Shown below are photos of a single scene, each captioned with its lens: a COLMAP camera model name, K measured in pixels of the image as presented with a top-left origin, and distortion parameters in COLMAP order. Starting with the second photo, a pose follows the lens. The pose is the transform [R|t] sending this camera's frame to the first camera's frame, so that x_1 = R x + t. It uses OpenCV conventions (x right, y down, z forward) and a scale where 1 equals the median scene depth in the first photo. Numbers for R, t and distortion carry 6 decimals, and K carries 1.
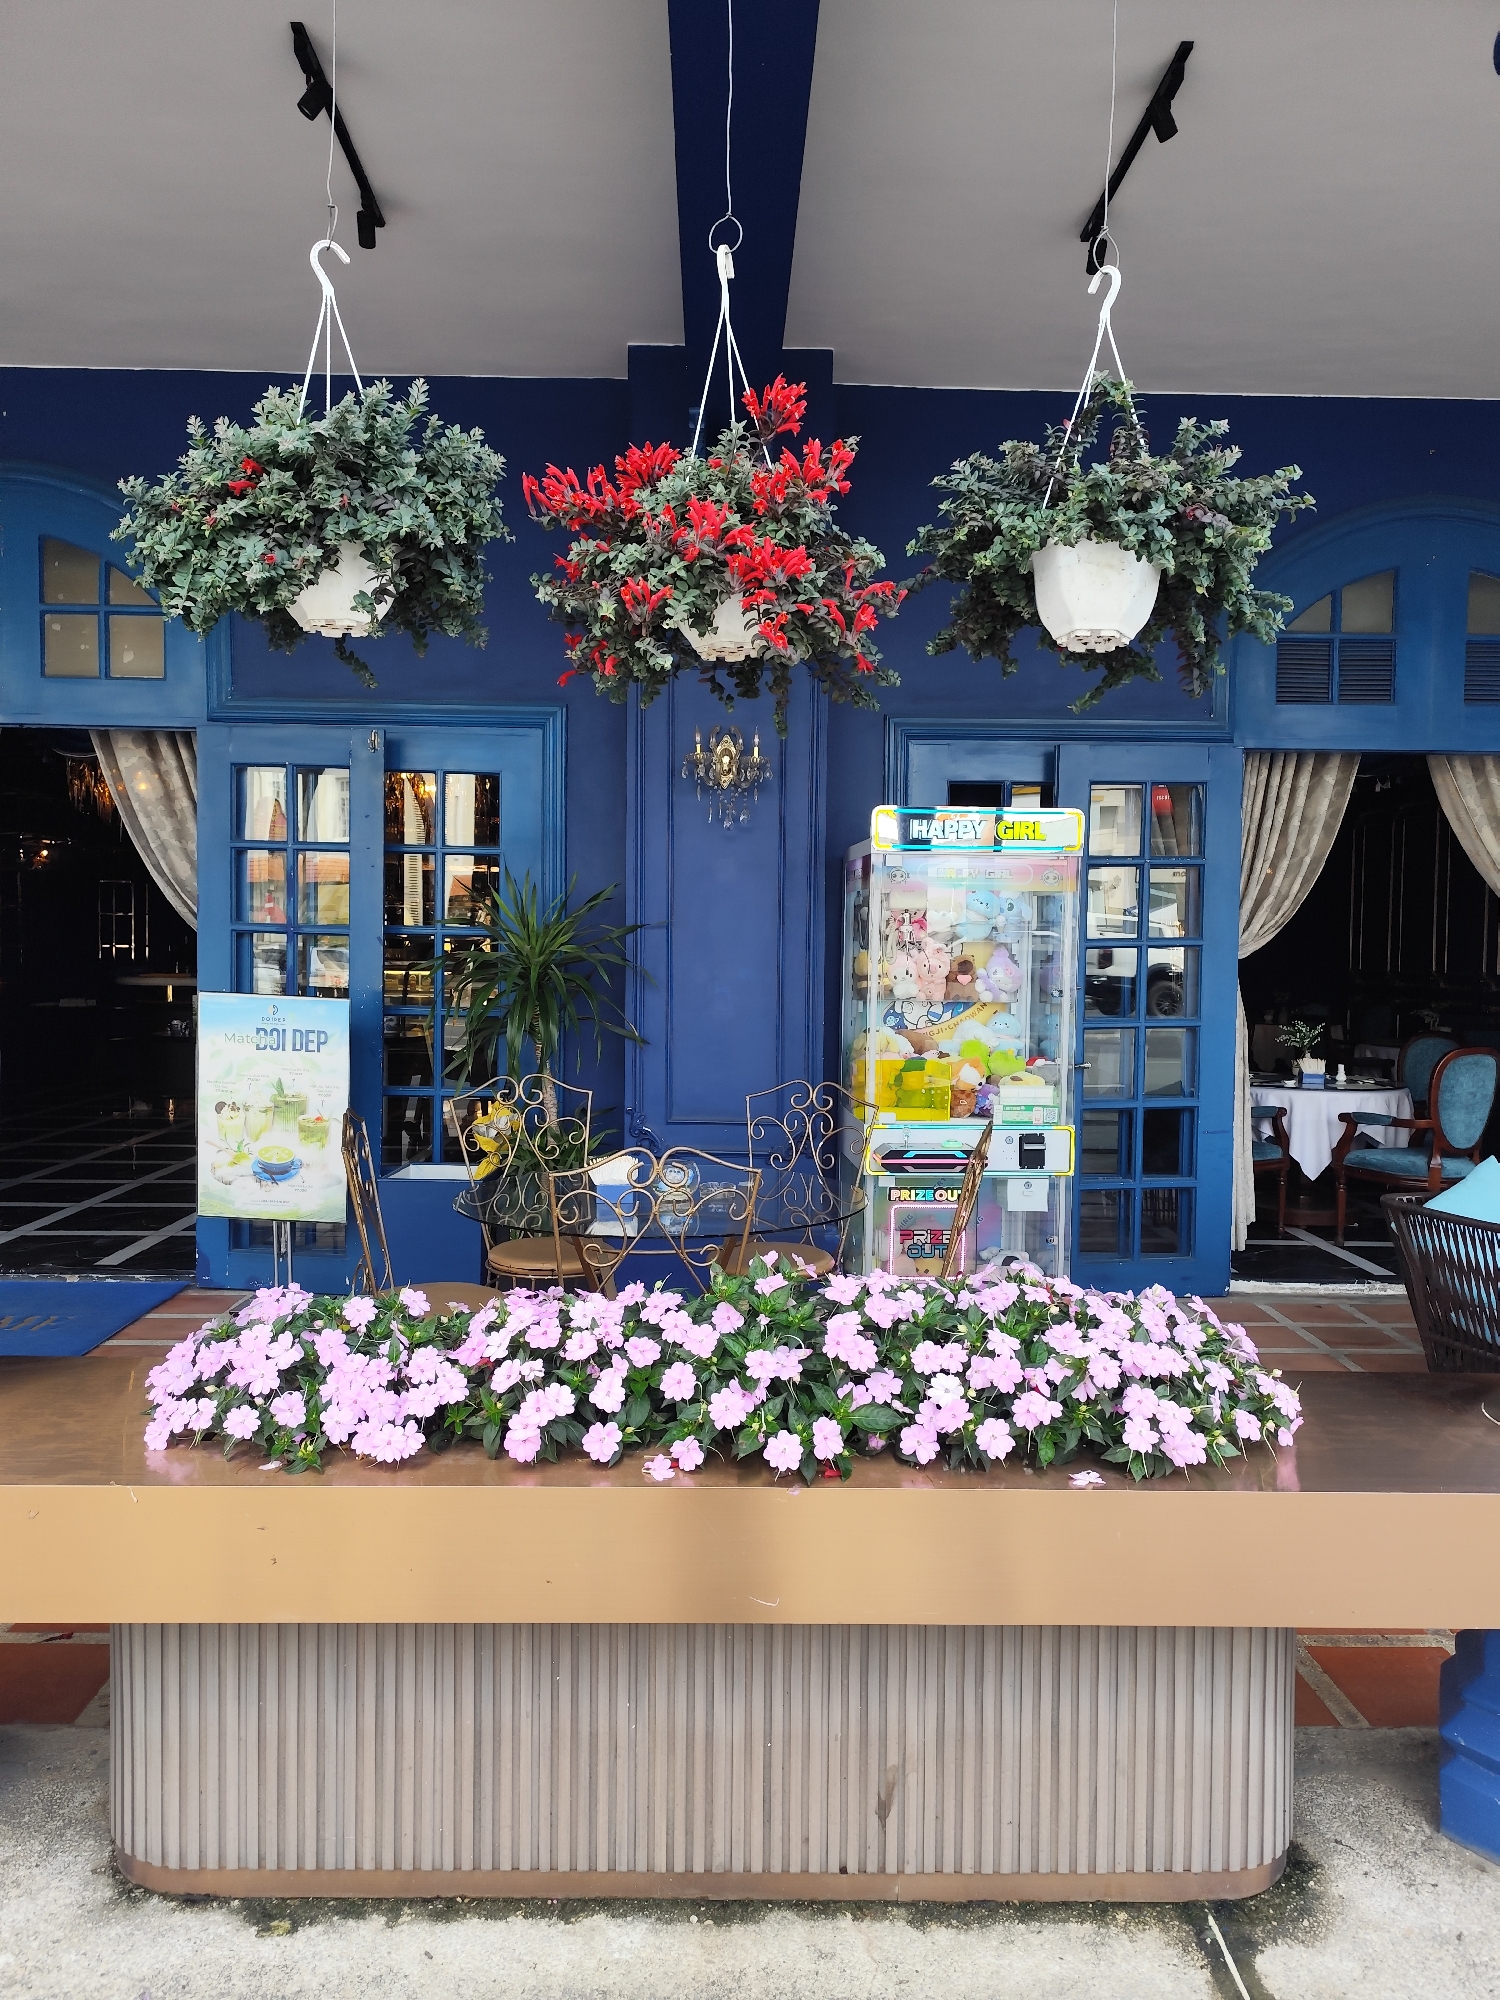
lens RADIAL K [[1318.9, 0, 747.1], [0, 1318.9, 978.9], [0, 0, 1]] dist [0.039363, -0.076941]
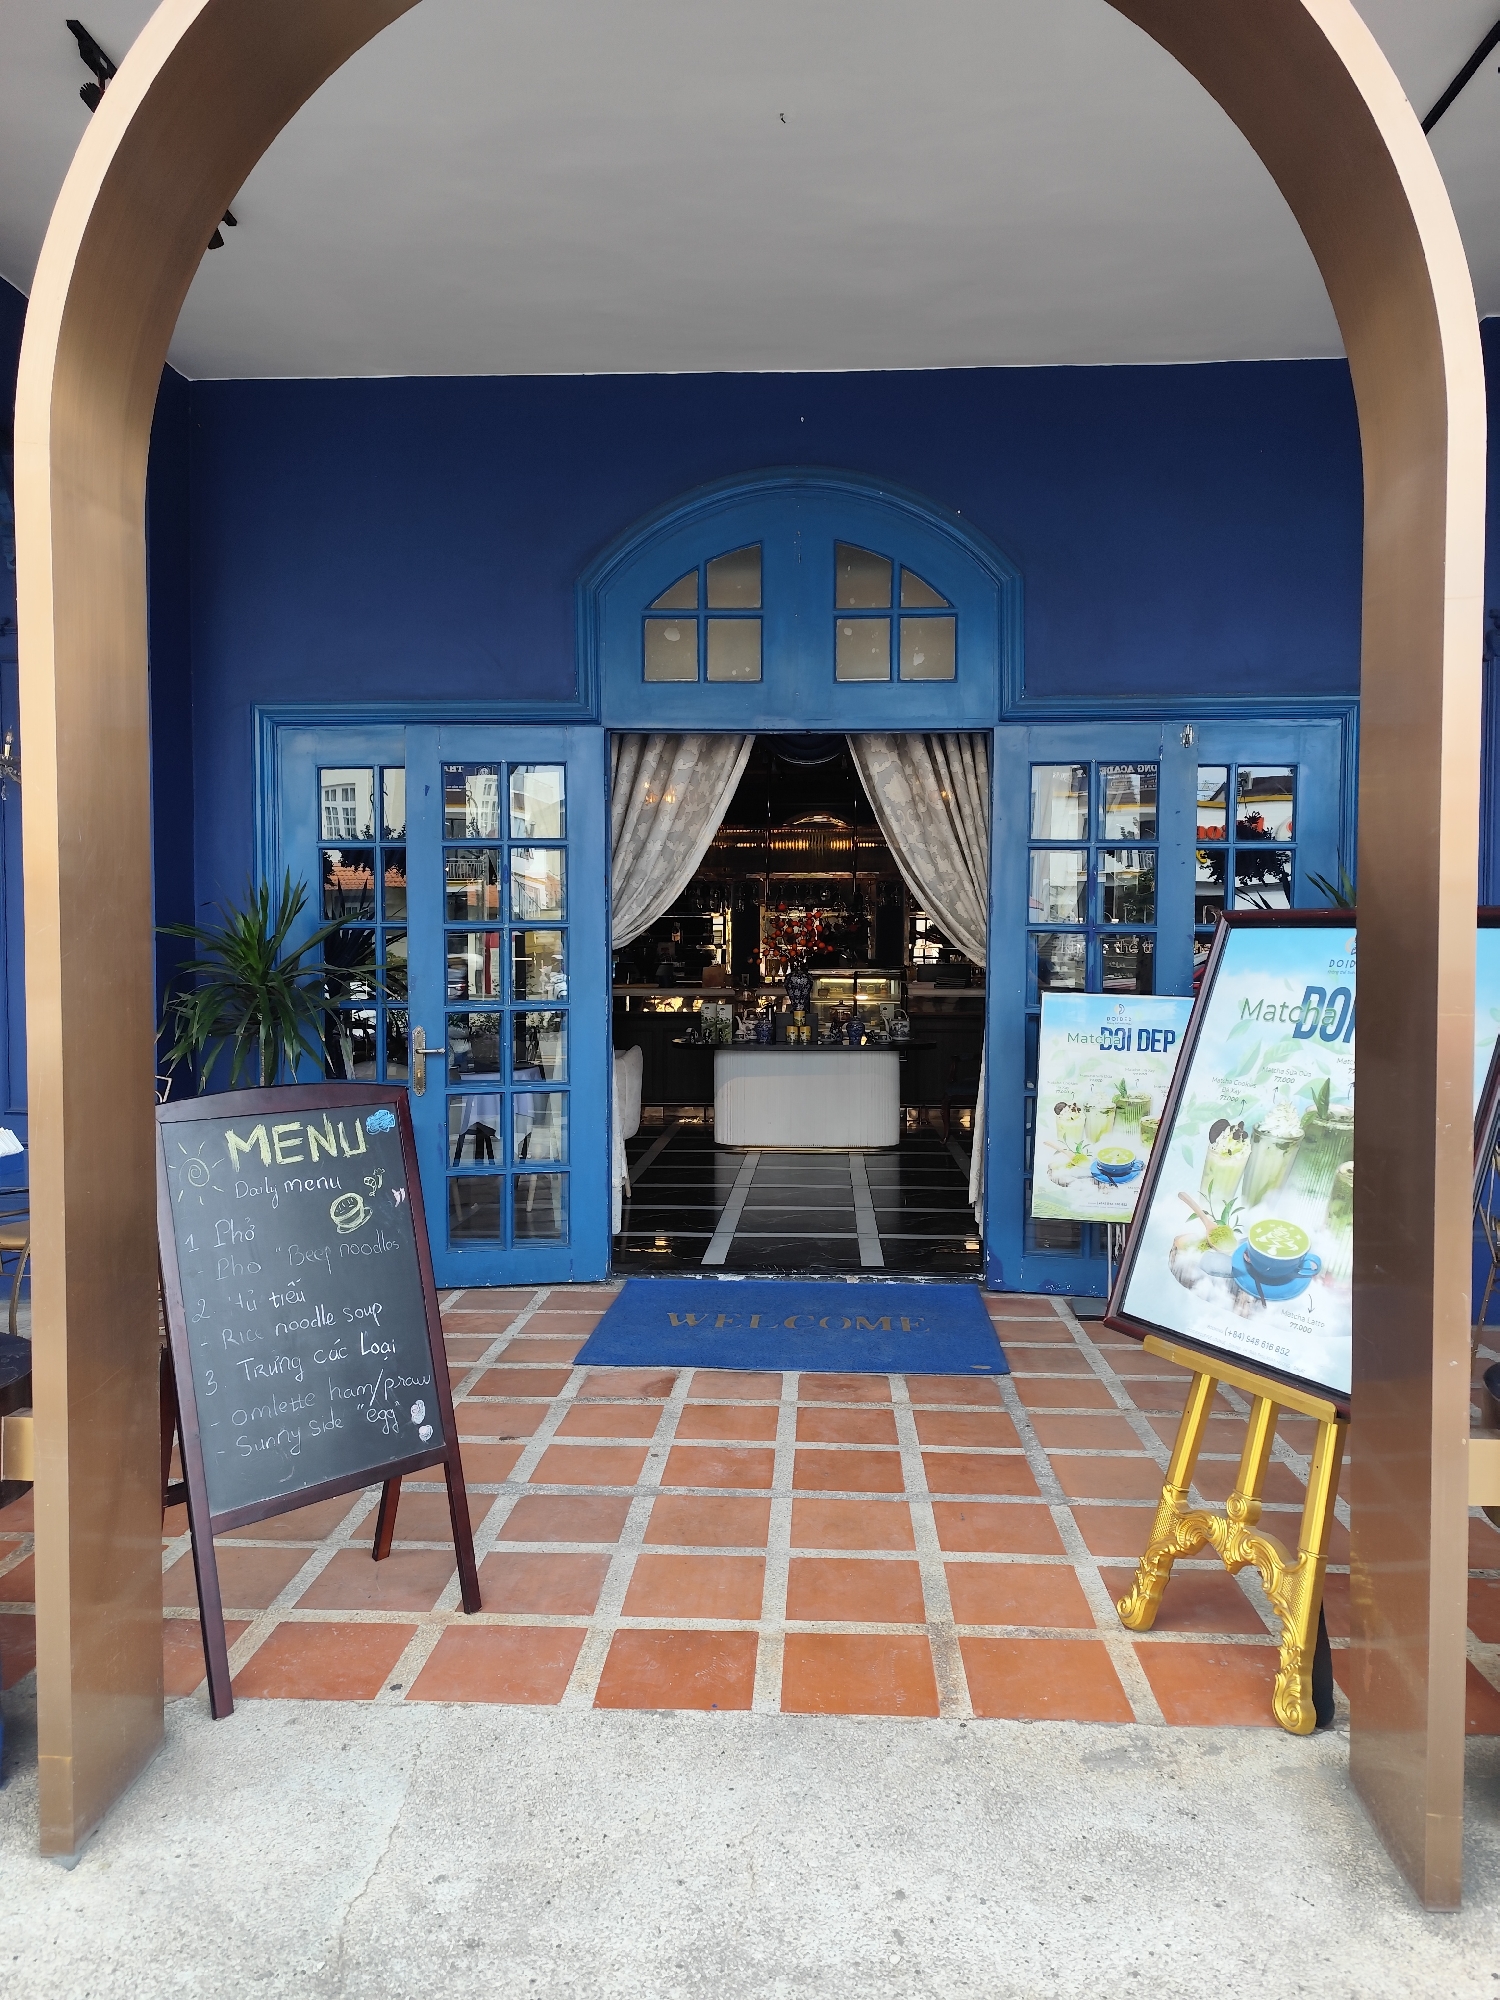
lens RADIAL K [[1318.9, 0, 747.1], [0, 1318.9, 978.9], [0, 0, 1]] dist [0.039363, -0.076941]
pose [[0.997004, -0.011241, -0.076525, -0.538162], [0.010475, 0.999891, -0.010396, 0.007789], [0.076634, 0.009563, 0.997013, -0.004786]]
